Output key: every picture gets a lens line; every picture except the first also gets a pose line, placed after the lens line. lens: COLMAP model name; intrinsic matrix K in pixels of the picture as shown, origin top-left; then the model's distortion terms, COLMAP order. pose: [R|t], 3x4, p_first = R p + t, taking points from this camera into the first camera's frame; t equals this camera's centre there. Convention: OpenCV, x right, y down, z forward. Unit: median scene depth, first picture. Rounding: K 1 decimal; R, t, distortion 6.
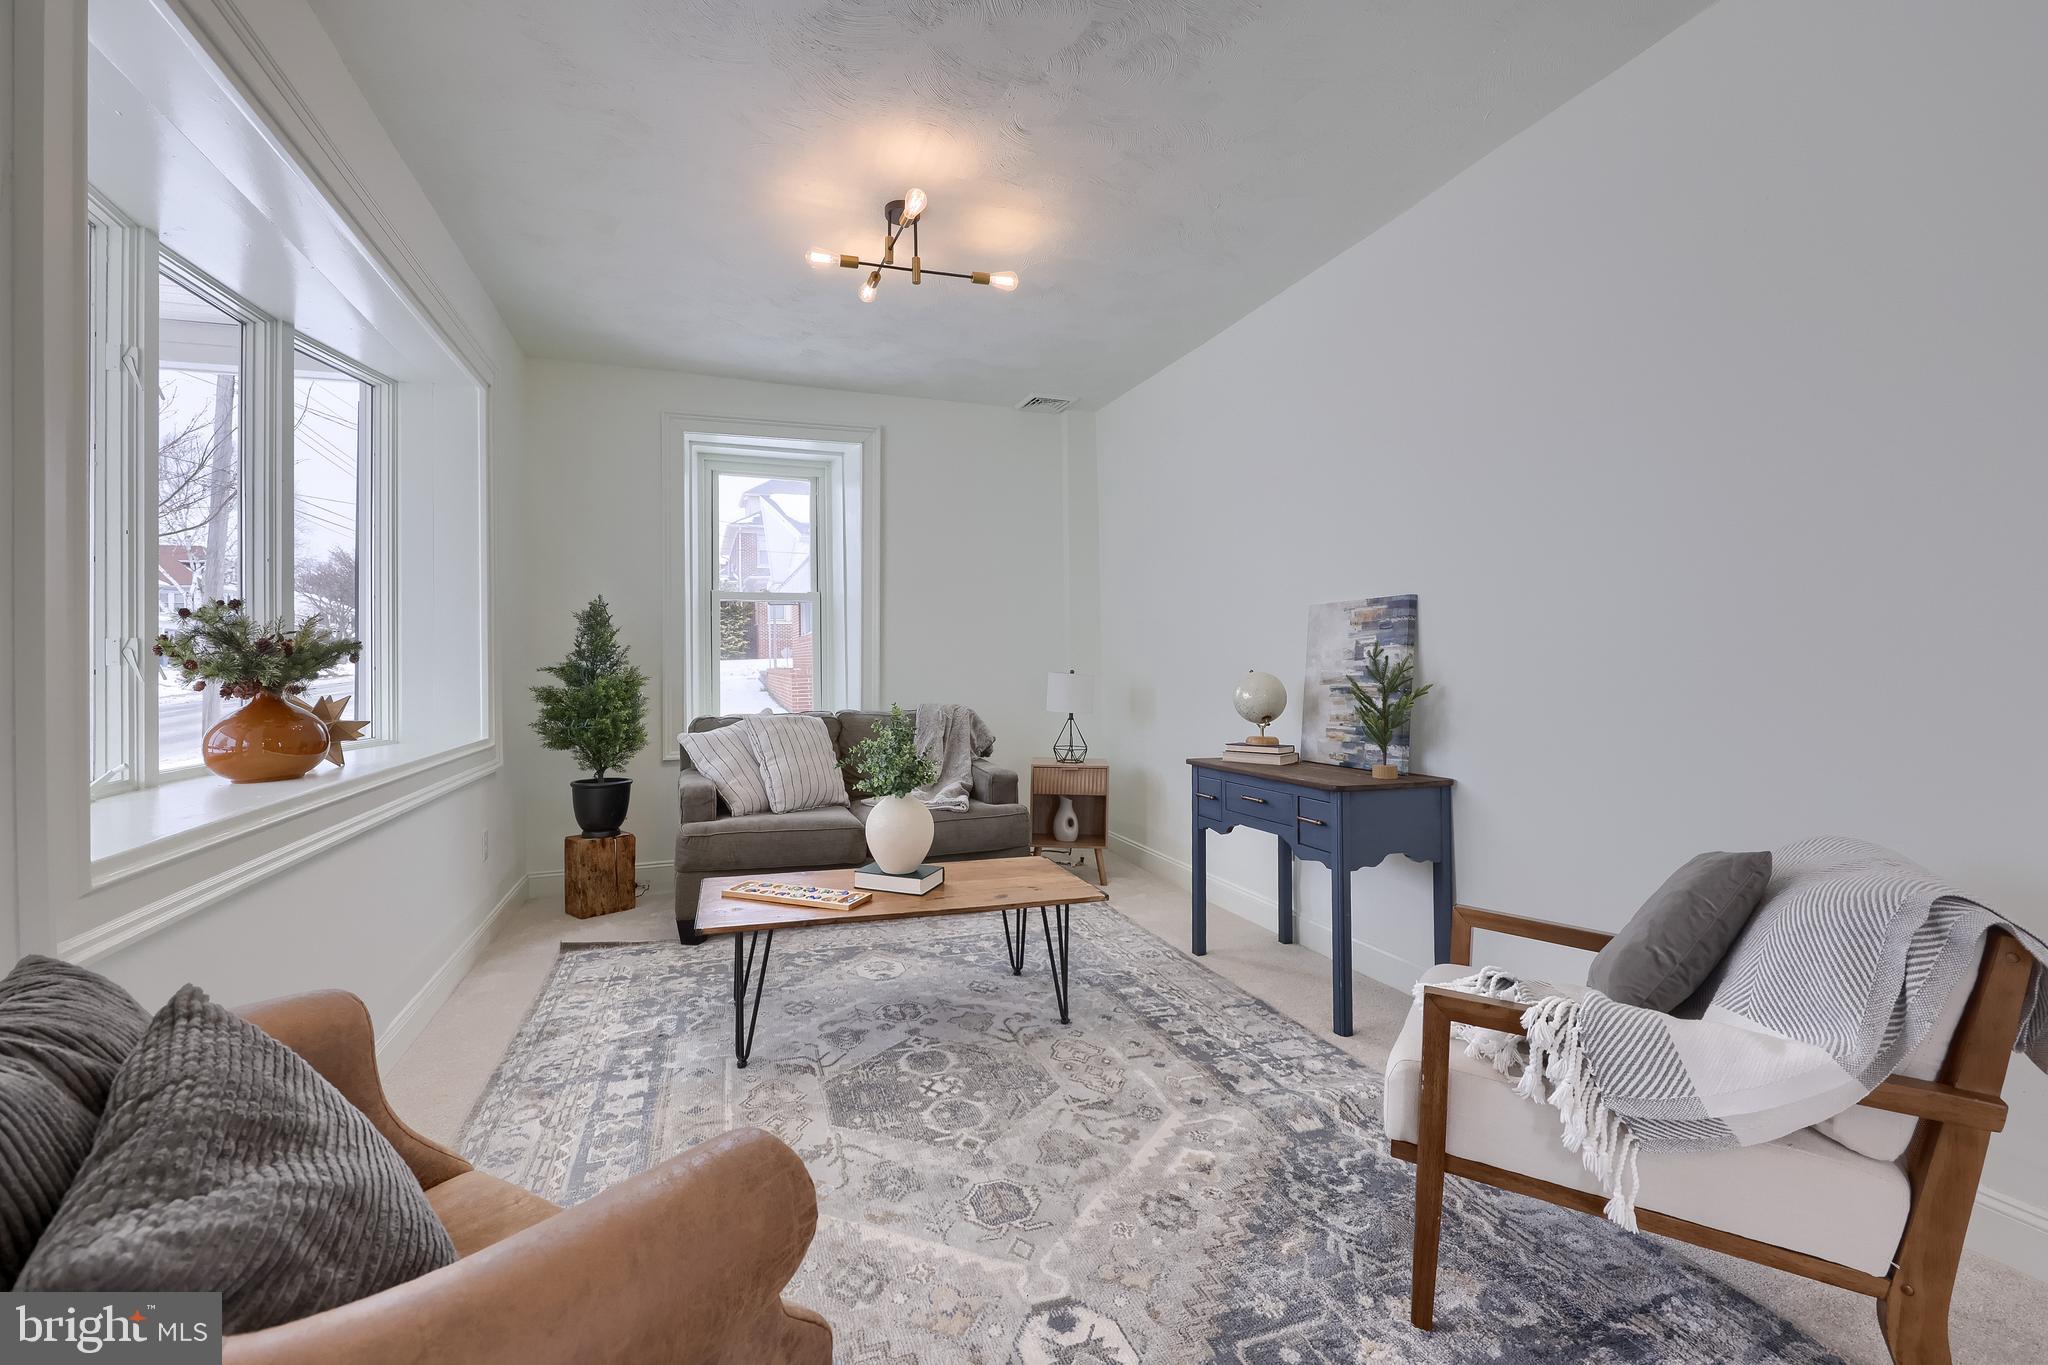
lens RADIAL K [[857.6, 0, 984.9], [0, 857.6, 679.6], [0, 0, 1]] dist [0.000393, 0.000240]
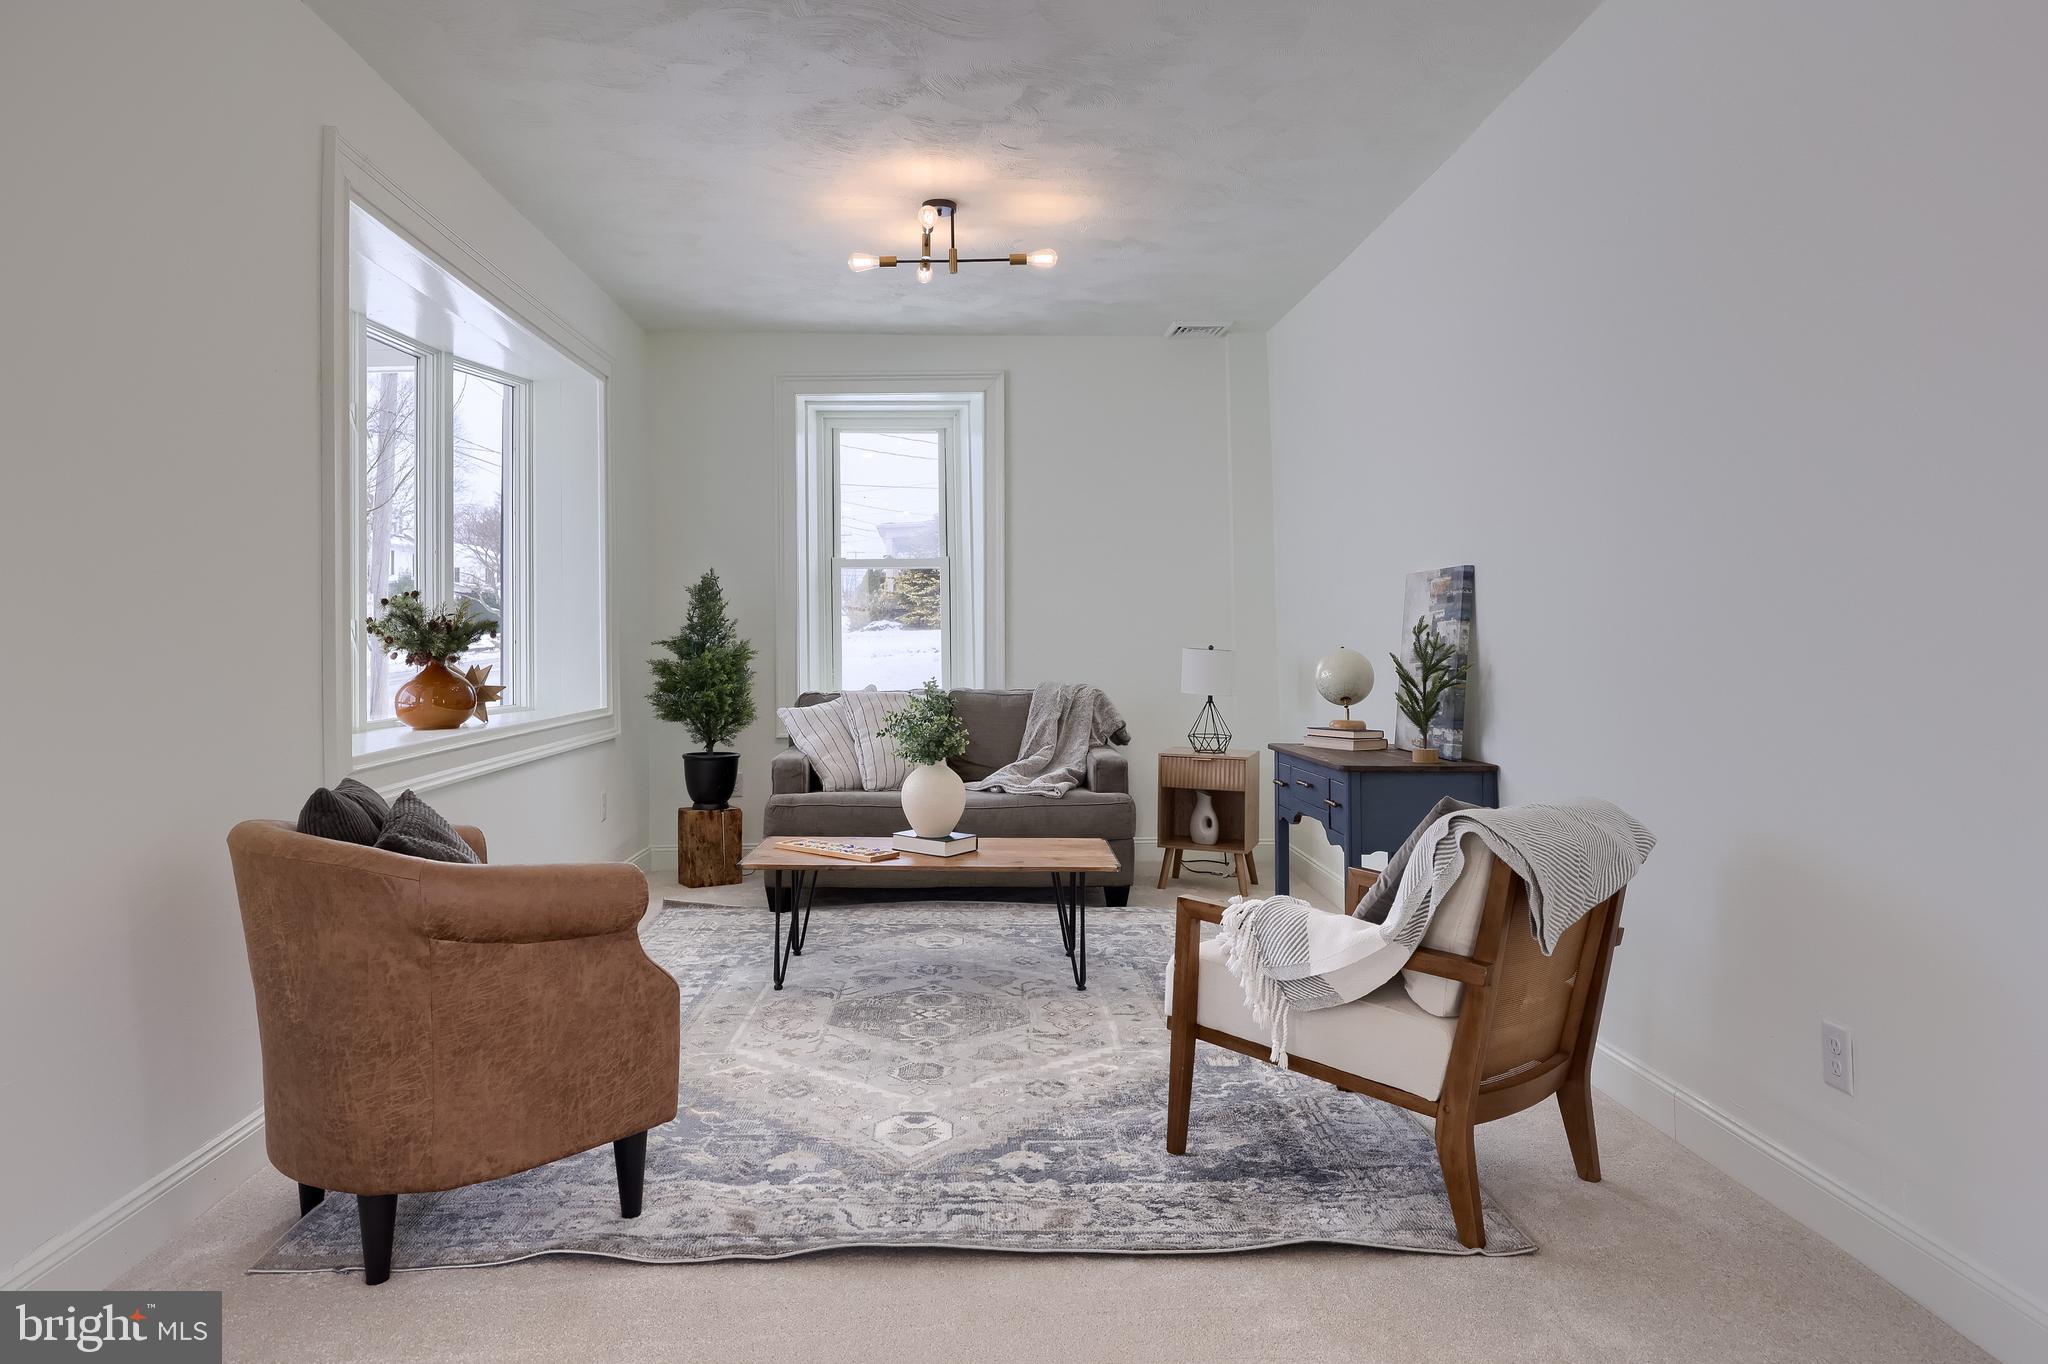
lens RADIAL K [[1434.2, 0, 1024.0], [0, 1434.2, 682.0], [0, 0, 1]] dist [0.005215, 0.000953]
pose [[0.953830, 0.011677, -0.300119, 0.454943], [-0.006458, 0.999810, 0.018378, 0.000498], [0.300277, -0.015591, 0.953725, -0.550171]]
